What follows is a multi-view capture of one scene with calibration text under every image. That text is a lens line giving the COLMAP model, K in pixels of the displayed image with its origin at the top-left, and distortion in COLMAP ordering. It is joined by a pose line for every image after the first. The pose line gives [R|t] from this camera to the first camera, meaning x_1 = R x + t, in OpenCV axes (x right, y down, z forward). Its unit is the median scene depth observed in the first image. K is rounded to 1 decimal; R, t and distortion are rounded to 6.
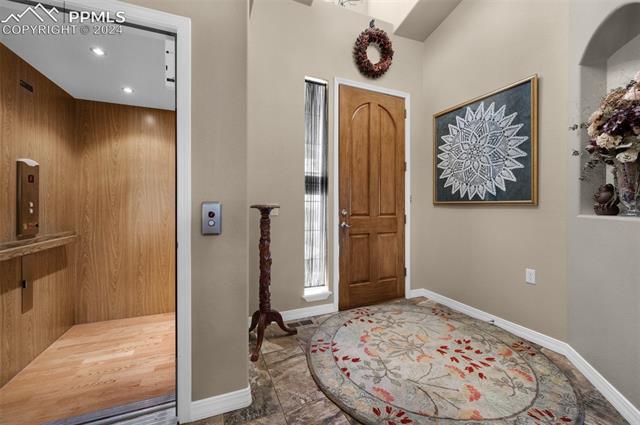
lens RADIAL K [[254.4, 0, 316.4], [0, 254.4, 209.4], [0, 0, 1]] dist [-0.001449, -0.000018]
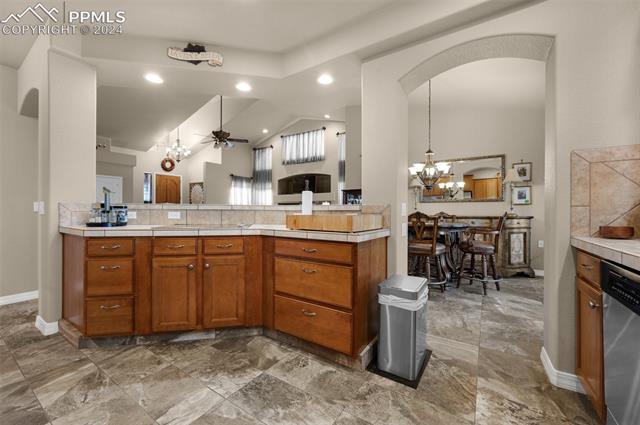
lens RADIAL K [[254.4, 0, 324.0], [0, 254.4, 214.4], [0, 0, 1]] dist [-0.001449, -0.000018]
pose [[0.836777, -0.003076, 0.547536, 0.146652], [0.002236, 0.999995, 0.002200, 0.073746], [-0.547540, -0.000617, 0.836779, -4.270169]]
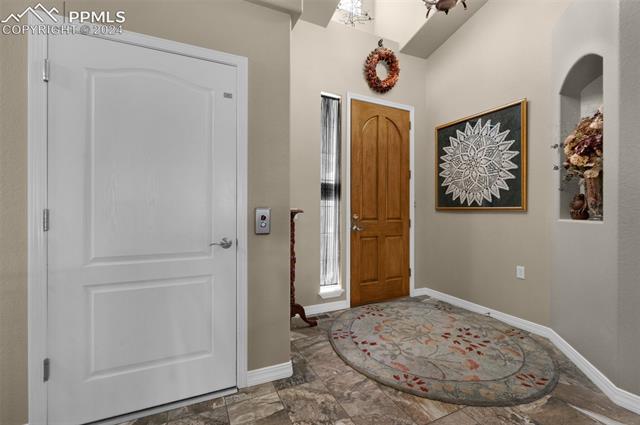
lens RADIAL K [[268.2, 0, 317.3], [0, 268.2, 212.8], [0, 0, 1]] dist [-0.001108, -0.000598]
pose [[0.999370, 0.004089, 0.035261, -0.128450], [-0.003914, 0.999980, -0.005027, 0.001314], [-0.035281, 0.004885, 0.999366, -0.190626]]
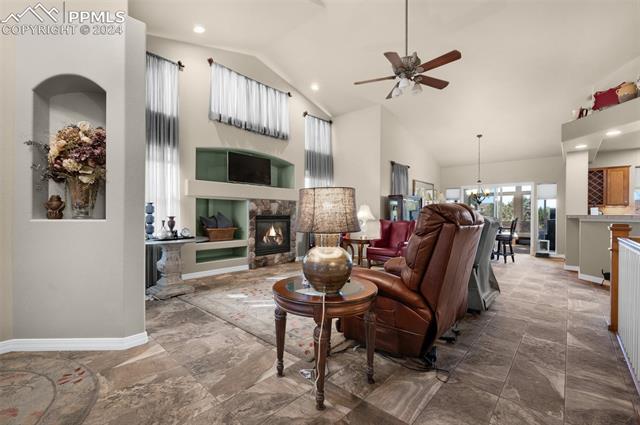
lens RADIAL K [[268.2, 0, 319.8], [0, 268.2, 212.9], [0, 0, 1]] dist [-0.001108, -0.000598]
pose [[-0.390889, -0.000857, 0.920438, -0.519493], [0.004223, 0.999987, 0.002724, -0.004784], [-0.920428, 0.004952, -0.390880, 0.225568]]
